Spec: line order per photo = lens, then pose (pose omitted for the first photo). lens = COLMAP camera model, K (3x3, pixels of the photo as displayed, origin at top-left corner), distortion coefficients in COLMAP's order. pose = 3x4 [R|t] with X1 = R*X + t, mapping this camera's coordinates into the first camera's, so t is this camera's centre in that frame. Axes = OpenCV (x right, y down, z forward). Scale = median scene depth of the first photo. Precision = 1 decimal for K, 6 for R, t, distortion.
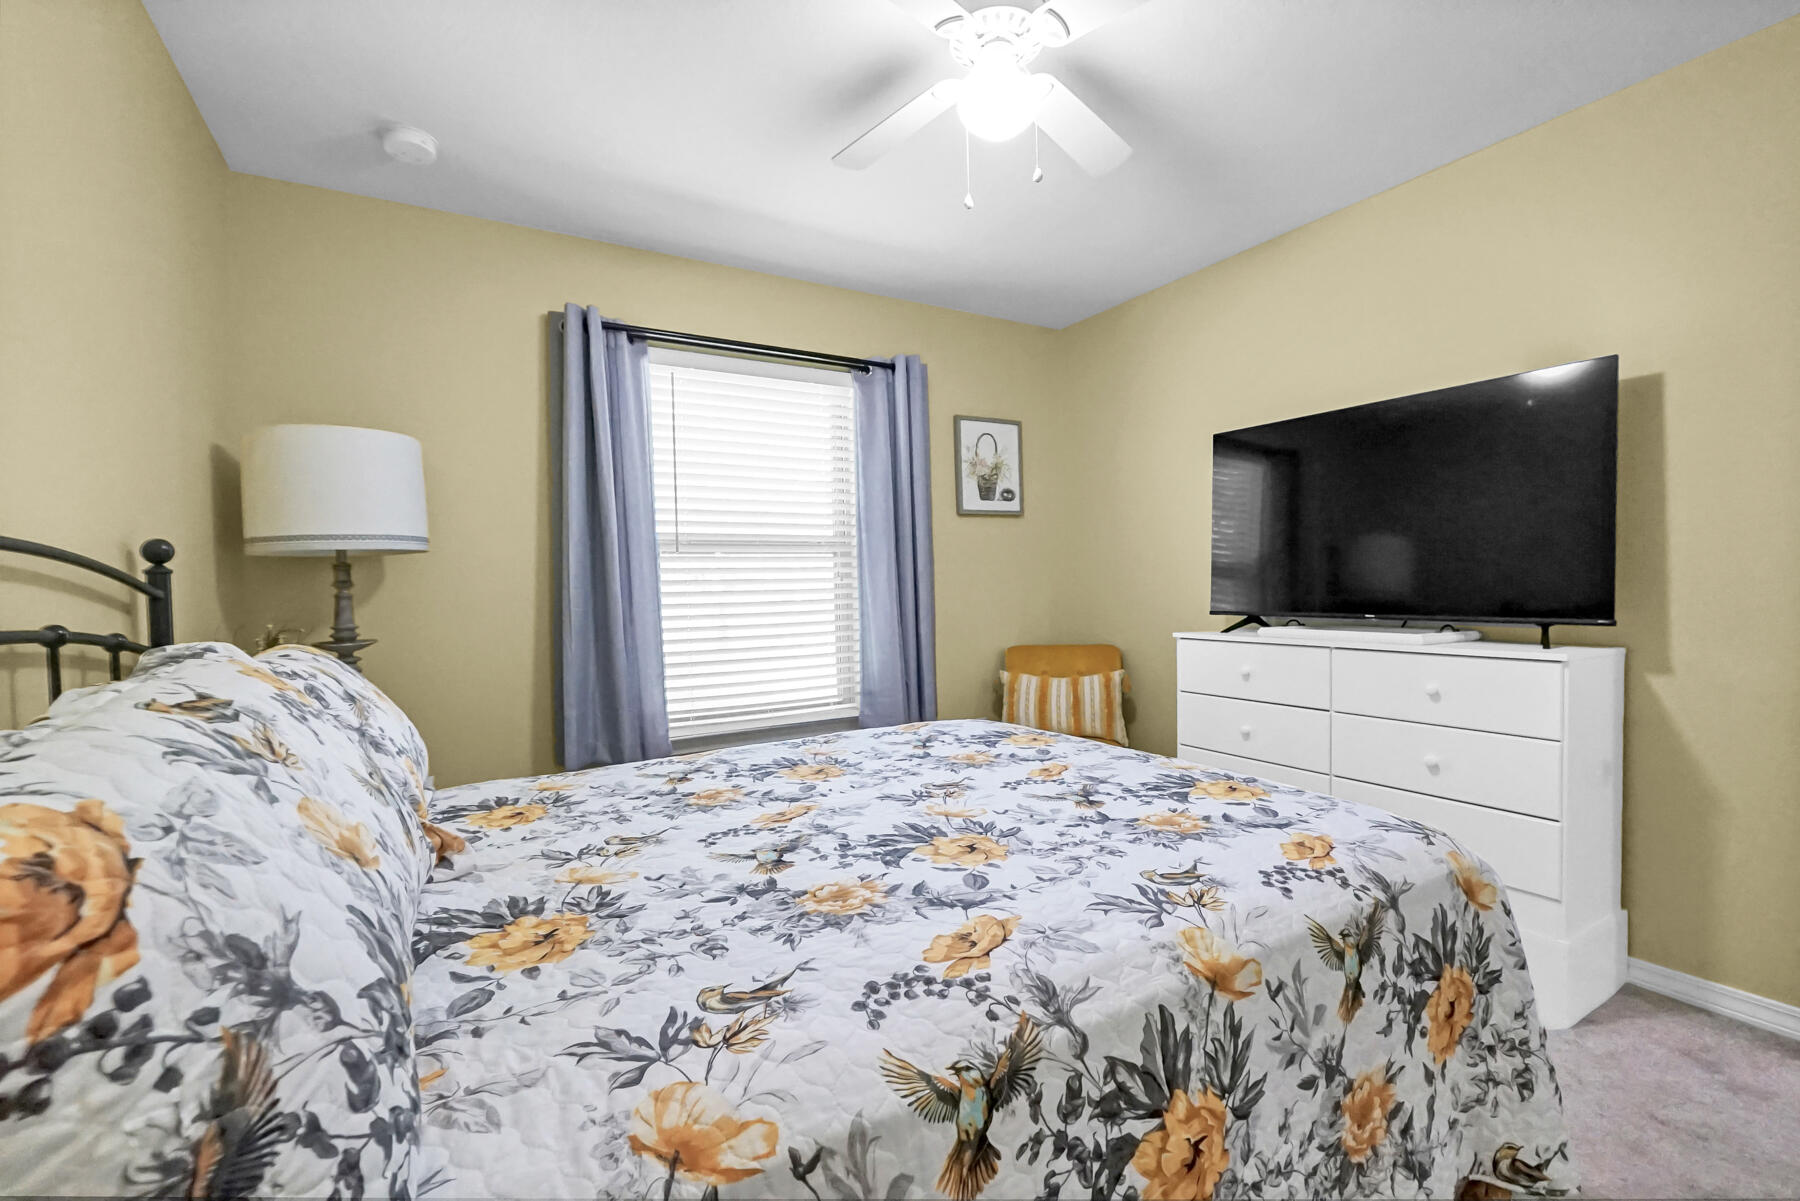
lens RADIAL K [[793.9, 0, 842.7], [0, 793.9, 629.3], [0, 0, 1]] dist [-0.020155, 0.006533]
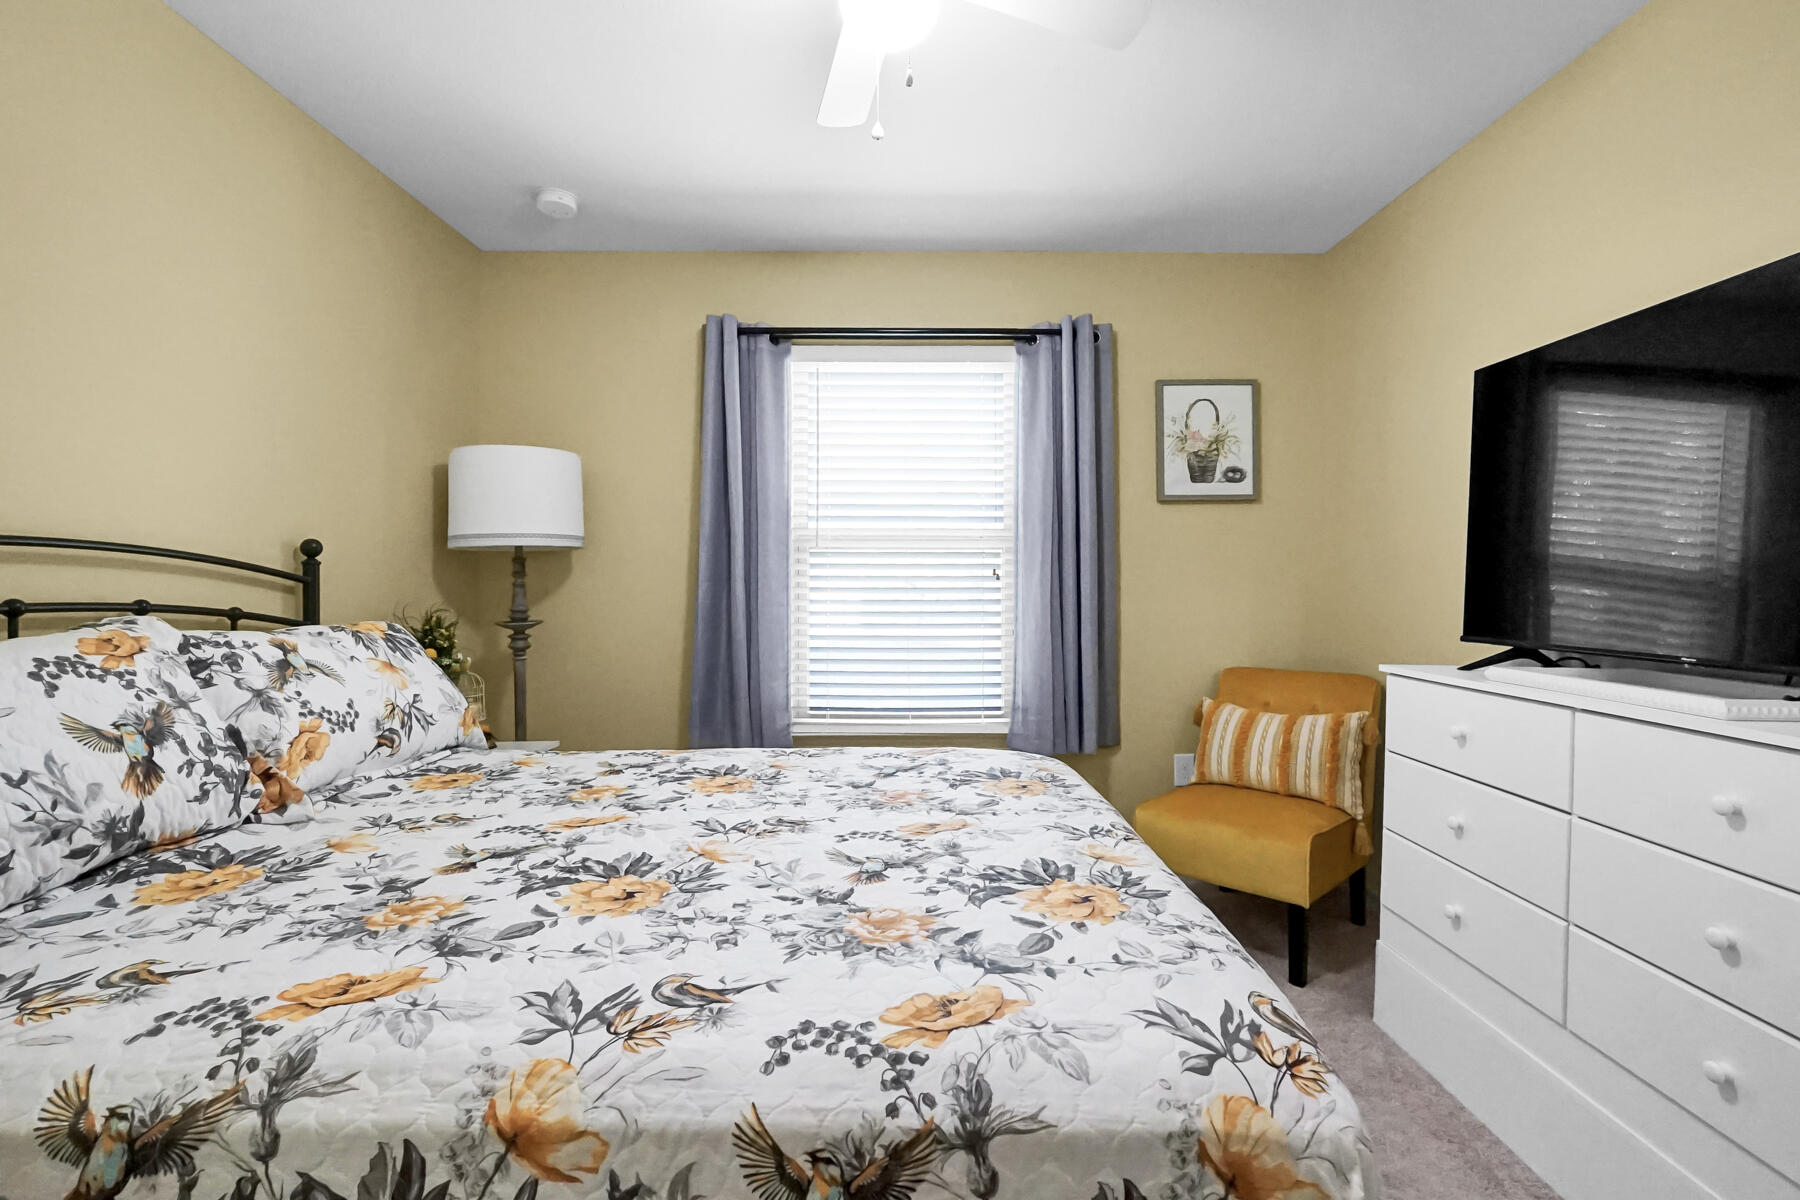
lens RADIAL K [[793.9, 0, 872.4], [0, 793.9, 618.1], [0, 0, 1]] dist [-0.020155, 0.006533]
pose [[0.862578, 0.044676, -0.503947, 0.661826], [-0.047704, 0.998838, 0.006897, -0.034691], [0.503670, 0.018091, 0.863707, 0.317641]]
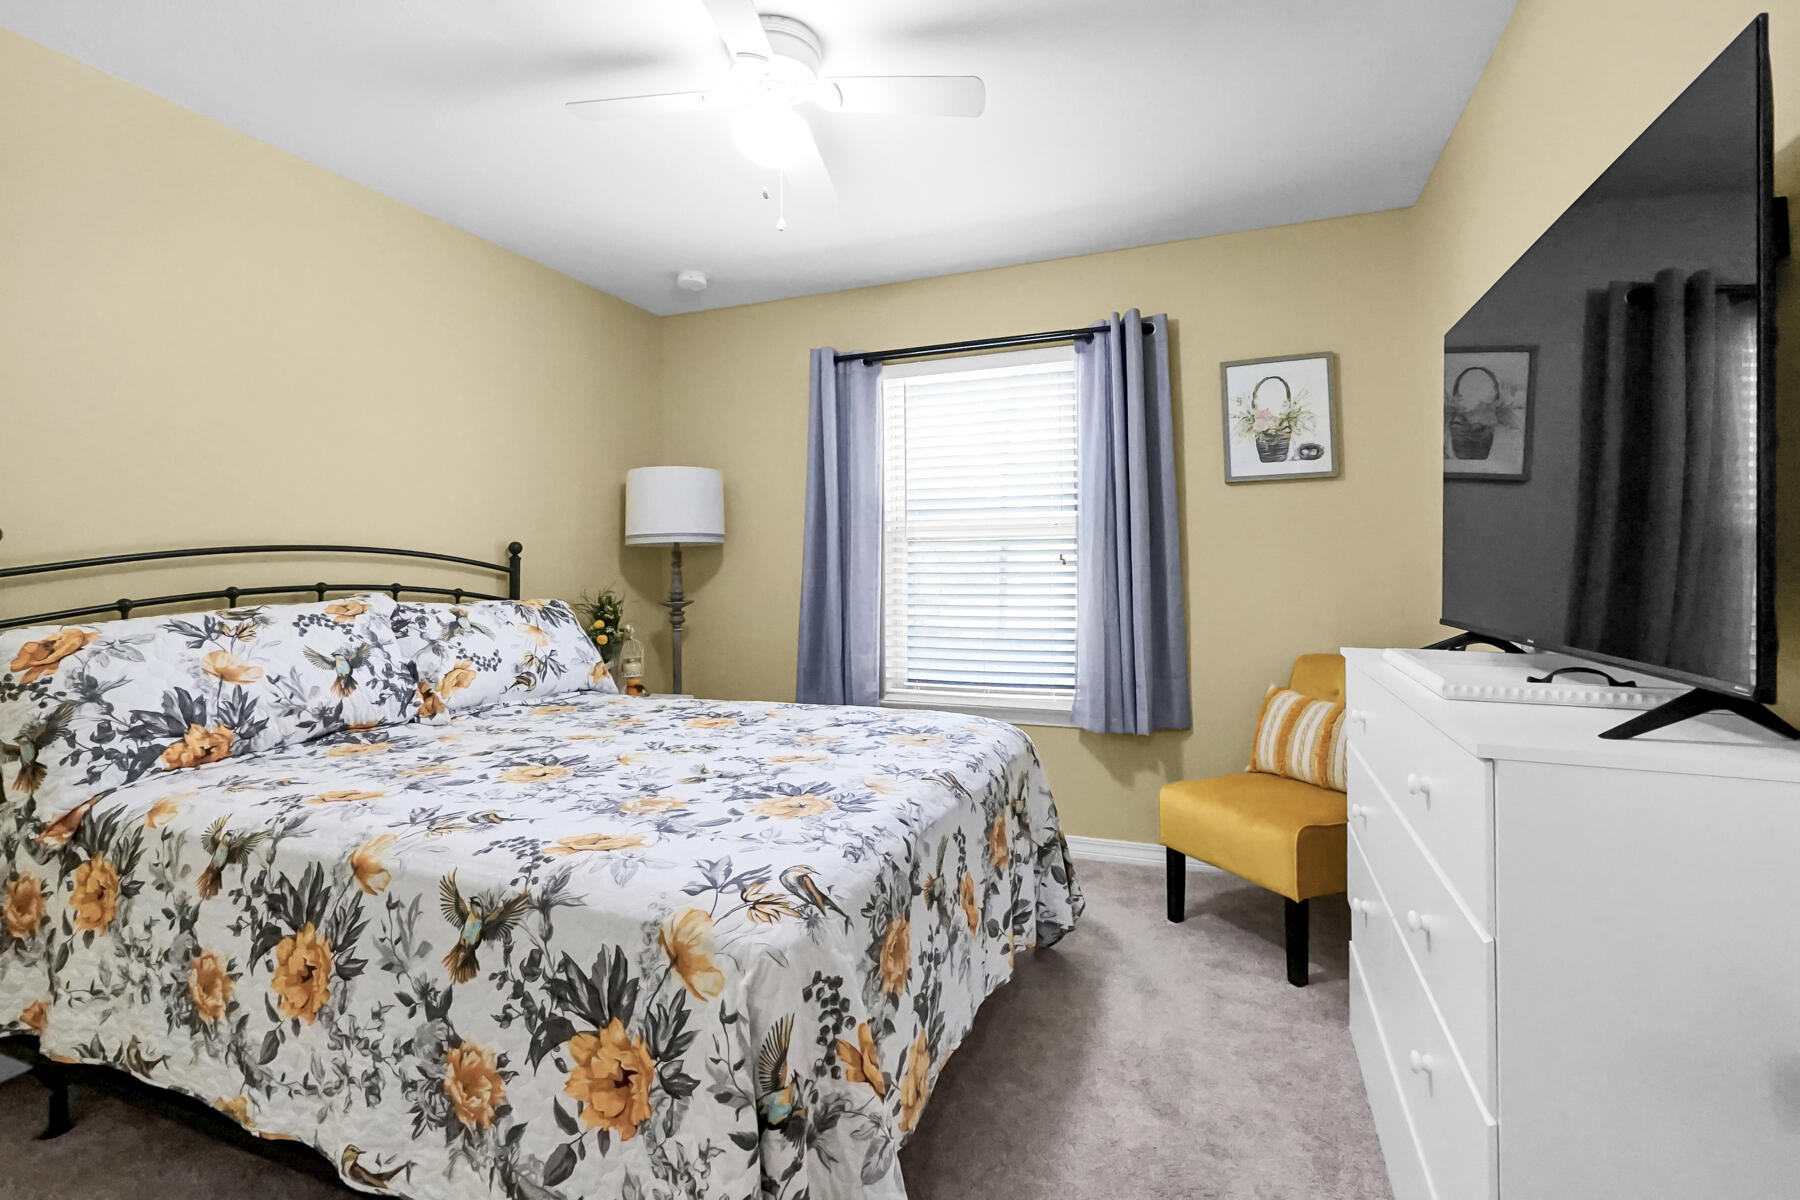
lens RADIAL K [[793.9, 0, 887.8], [0, 793.9, 572.1], [0, 0, 1]] dist [-0.020155, 0.006533]
pose [[0.616174, 0.016315, -0.787441, 1.246270], [-0.049064, 0.998639, -0.017701, -0.050289], [0.786080, 0.049542, 0.616136, 0.513157]]
